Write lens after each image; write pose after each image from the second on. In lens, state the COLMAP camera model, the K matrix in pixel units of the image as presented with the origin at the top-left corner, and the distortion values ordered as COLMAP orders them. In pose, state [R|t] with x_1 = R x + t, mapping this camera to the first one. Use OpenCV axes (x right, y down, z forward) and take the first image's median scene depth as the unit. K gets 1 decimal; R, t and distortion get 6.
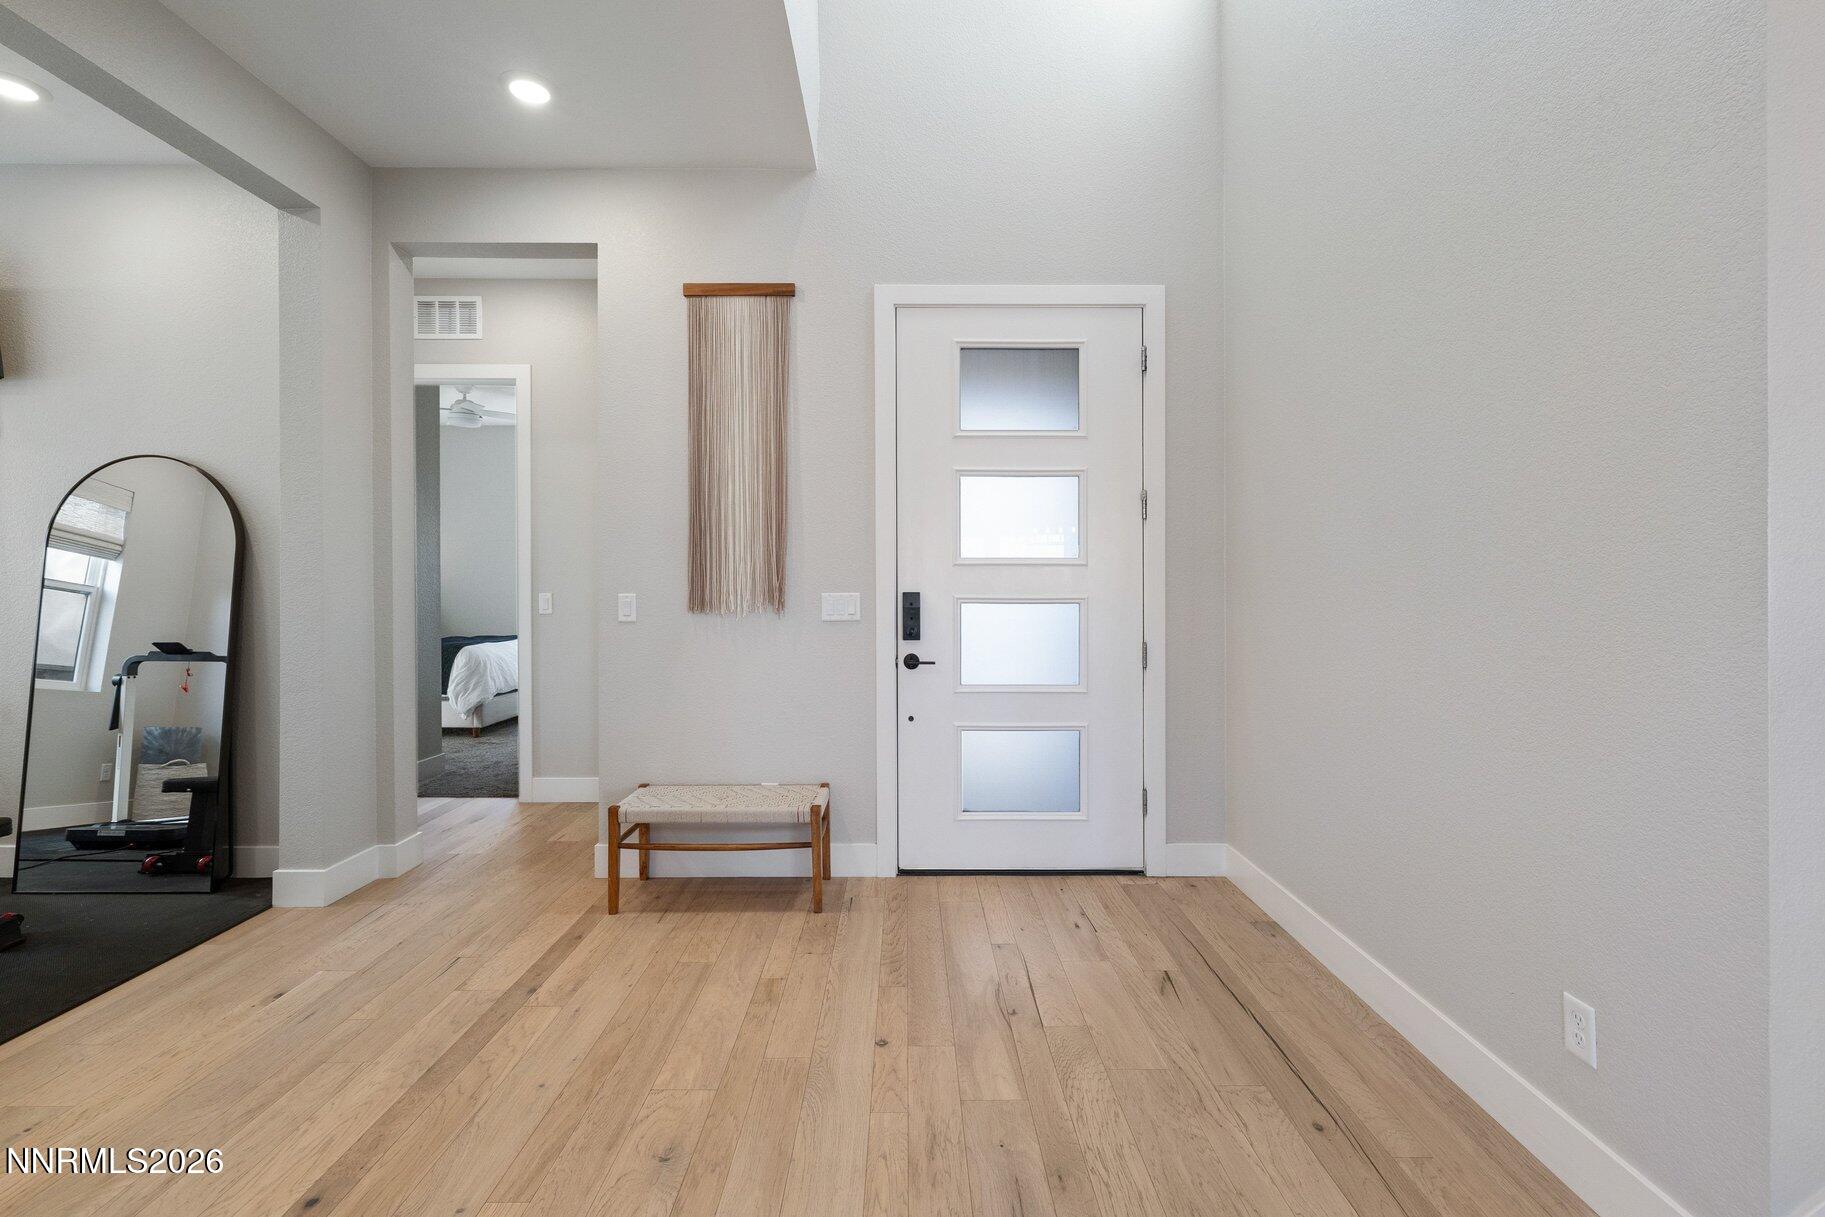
lens RADIAL K [[818.0, 0, 920.9], [0, 818.0, 581.3], [0, 0, 1]] dist [0.000413, -0.000171]
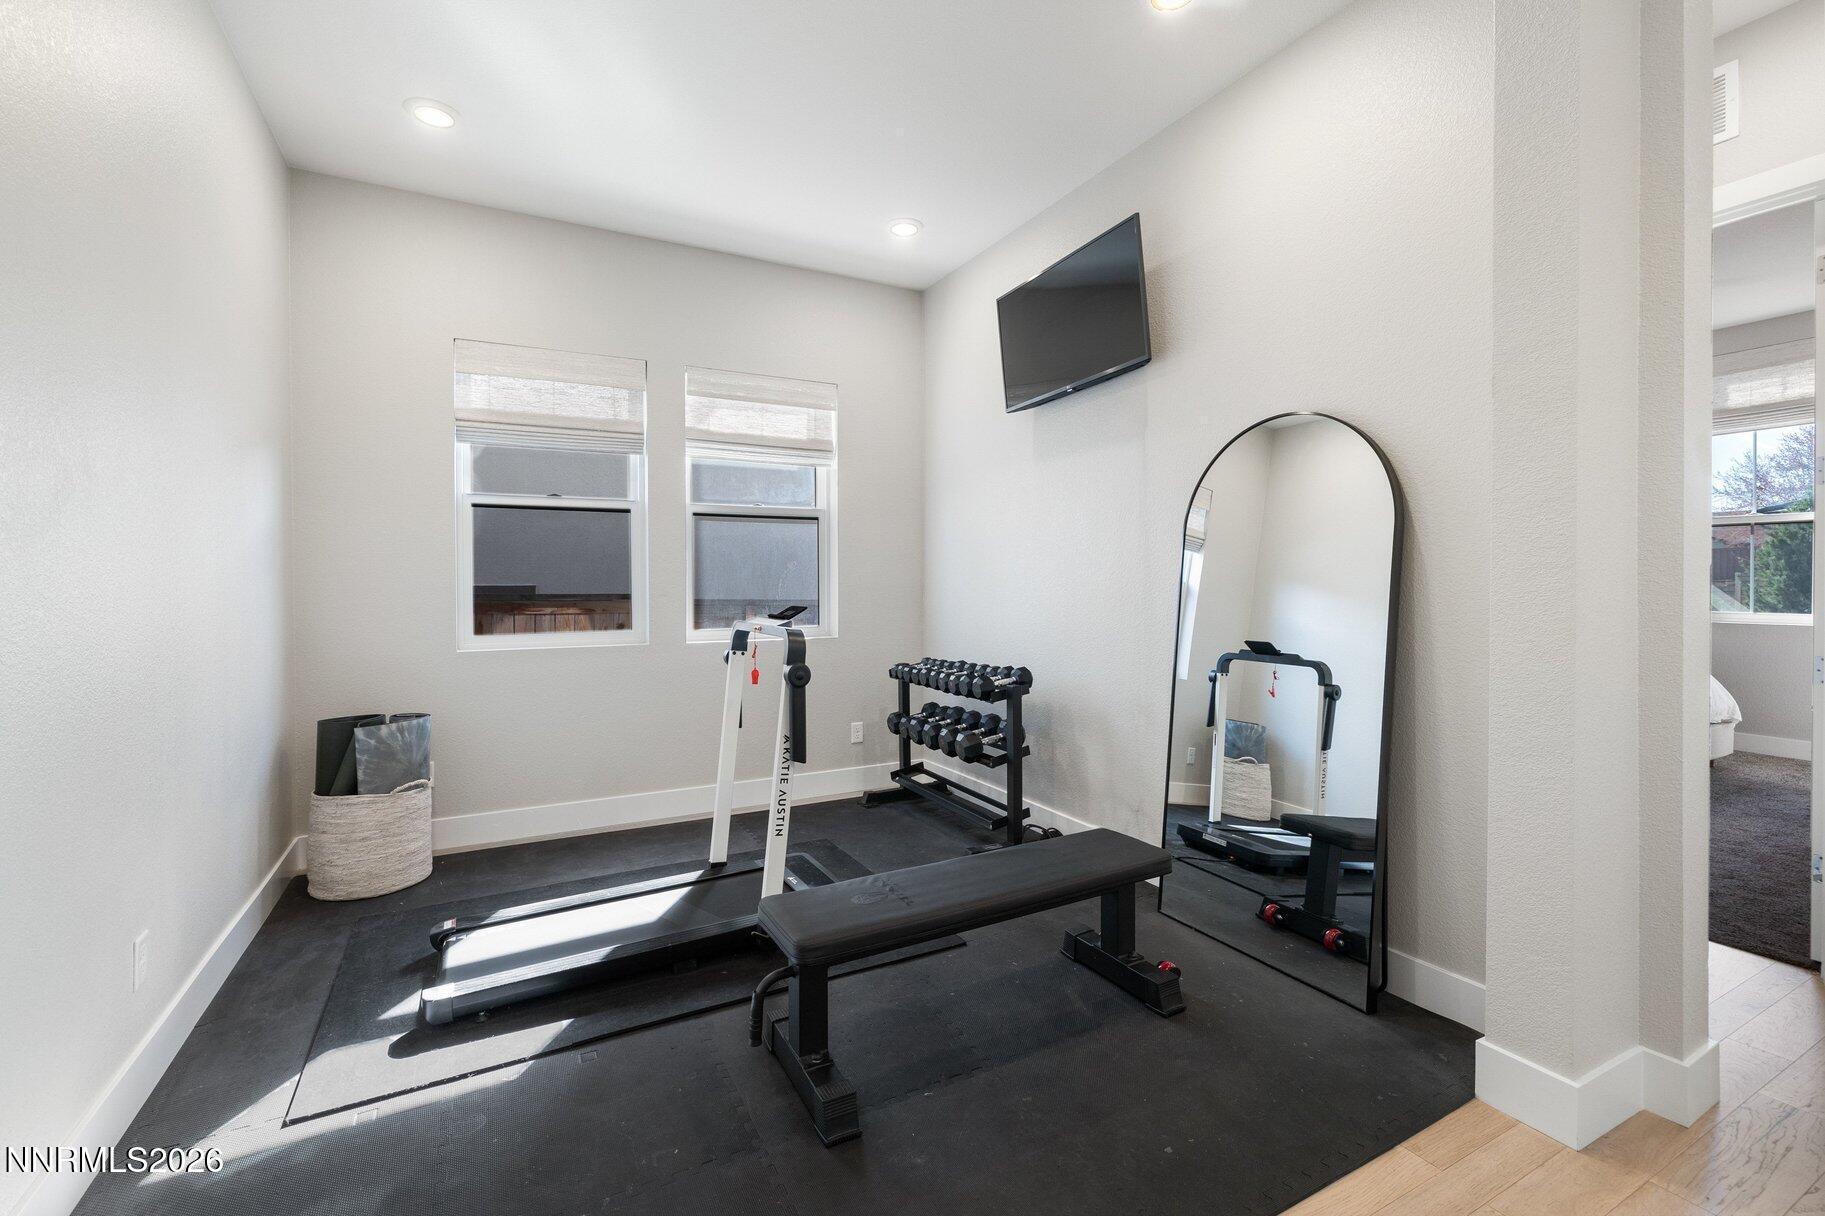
lens RADIAL K [[818.0, 0, 920.9], [0, 818.0, 580.8], [0, 0, 1]] dist [0.000413, -0.000171]
pose [[0.487319, -0.000791, -0.873224, -0.121736], [0.001727, 0.999999, 0.000058, 0.002528], [0.873223, -0.001536, 0.487319, 0.089548]]
